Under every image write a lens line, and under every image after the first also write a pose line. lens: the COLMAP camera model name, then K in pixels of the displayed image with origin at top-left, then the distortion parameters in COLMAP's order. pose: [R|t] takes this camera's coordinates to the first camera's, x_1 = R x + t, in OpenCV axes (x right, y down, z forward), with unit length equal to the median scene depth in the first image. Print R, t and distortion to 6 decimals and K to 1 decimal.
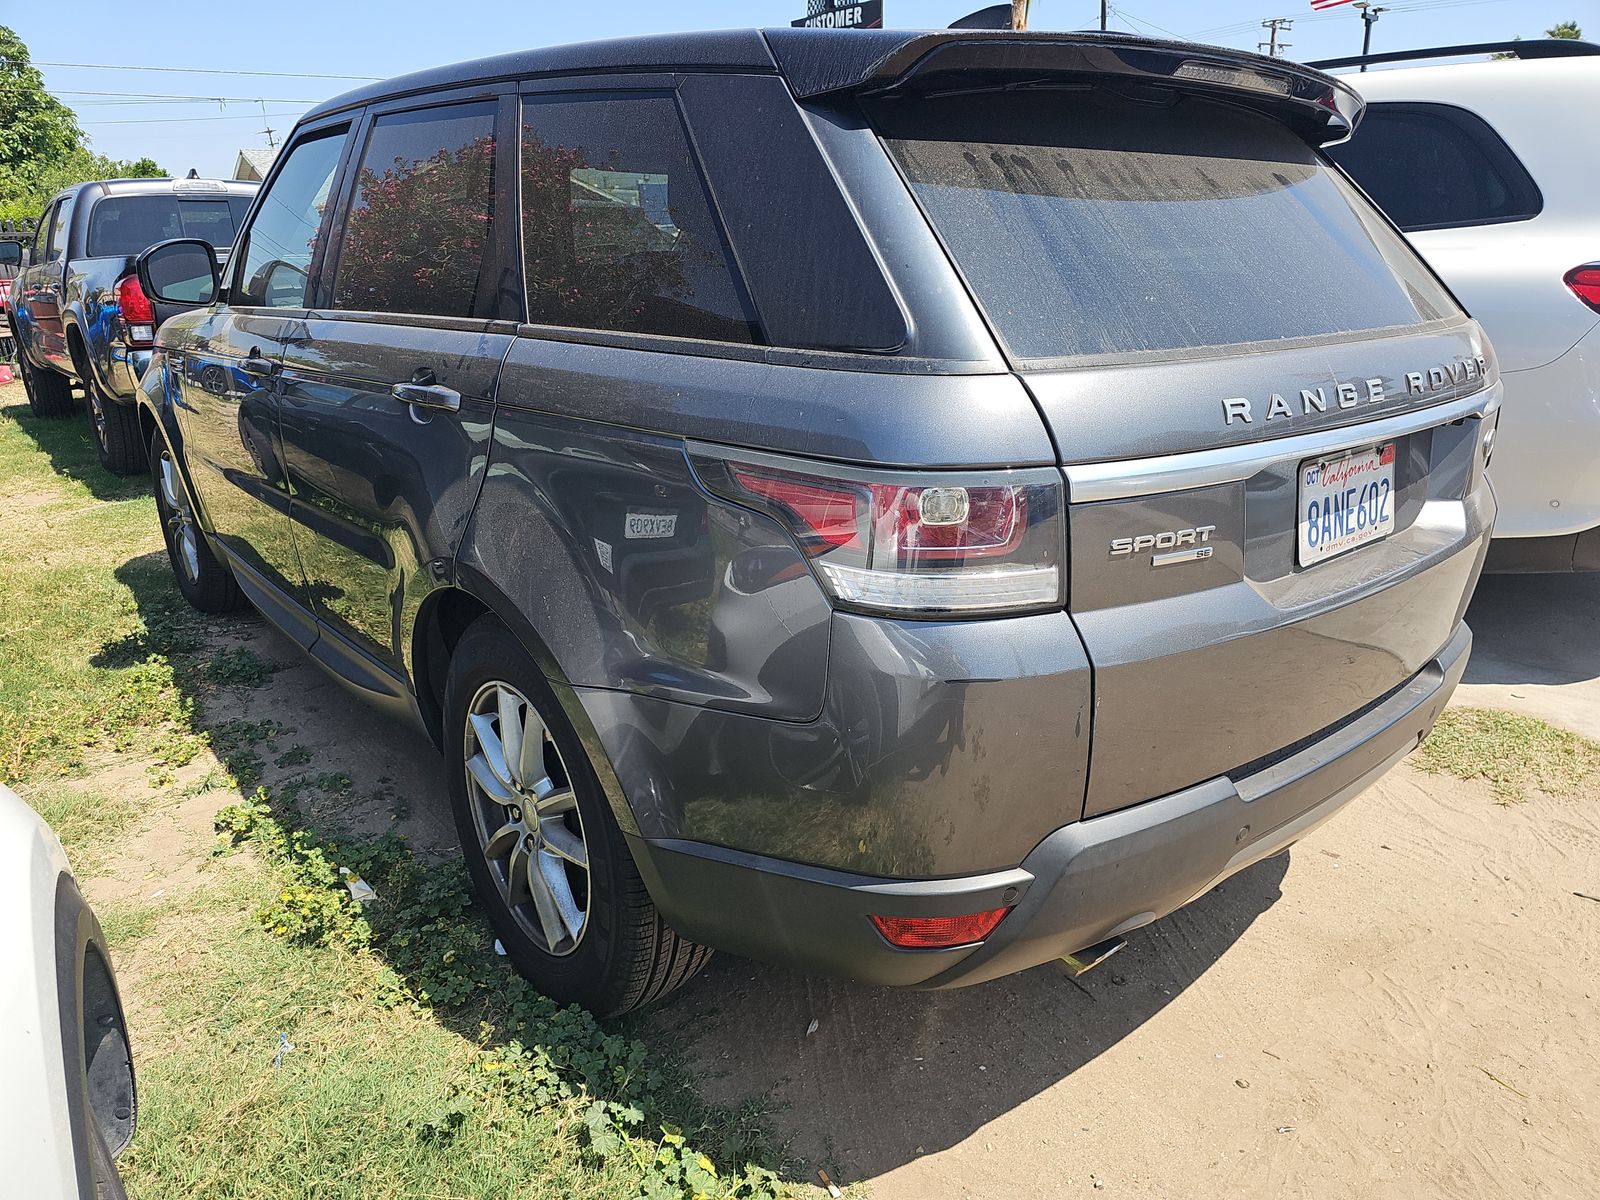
lens RADIAL K [[1054.8, 0, 800.0], [0, 1054.8, 602.7], [0, 0, 1]] dist [0.009811, -0.003832]
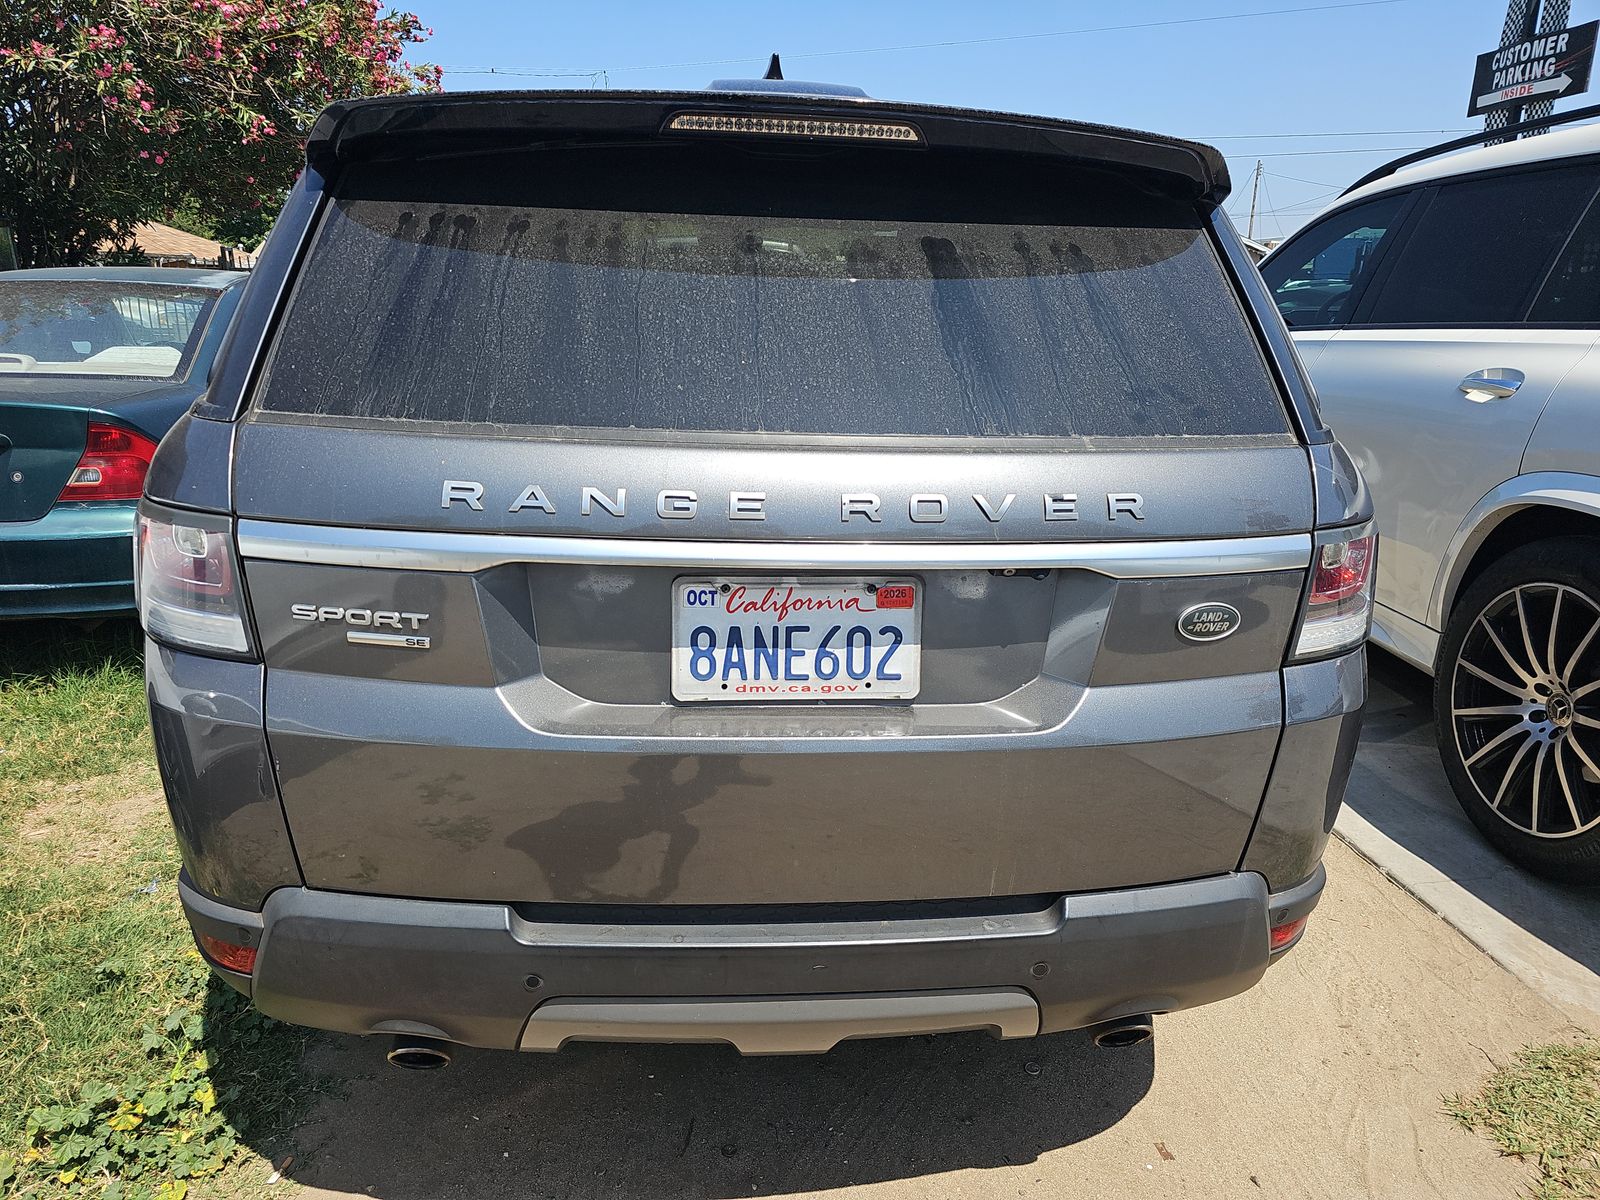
lens RADIAL K [[1054.8, 0, 799.9], [0, 1054.8, 597.3], [0, 0, 1]] dist [0.009811, -0.003832]
pose [[0.837991, 0.191114, -0.511122, 0.919429], [-0.214721, 0.976587, 0.013118, -0.138112], [0.501663, 0.098756, 0.859408, 0.308234]]
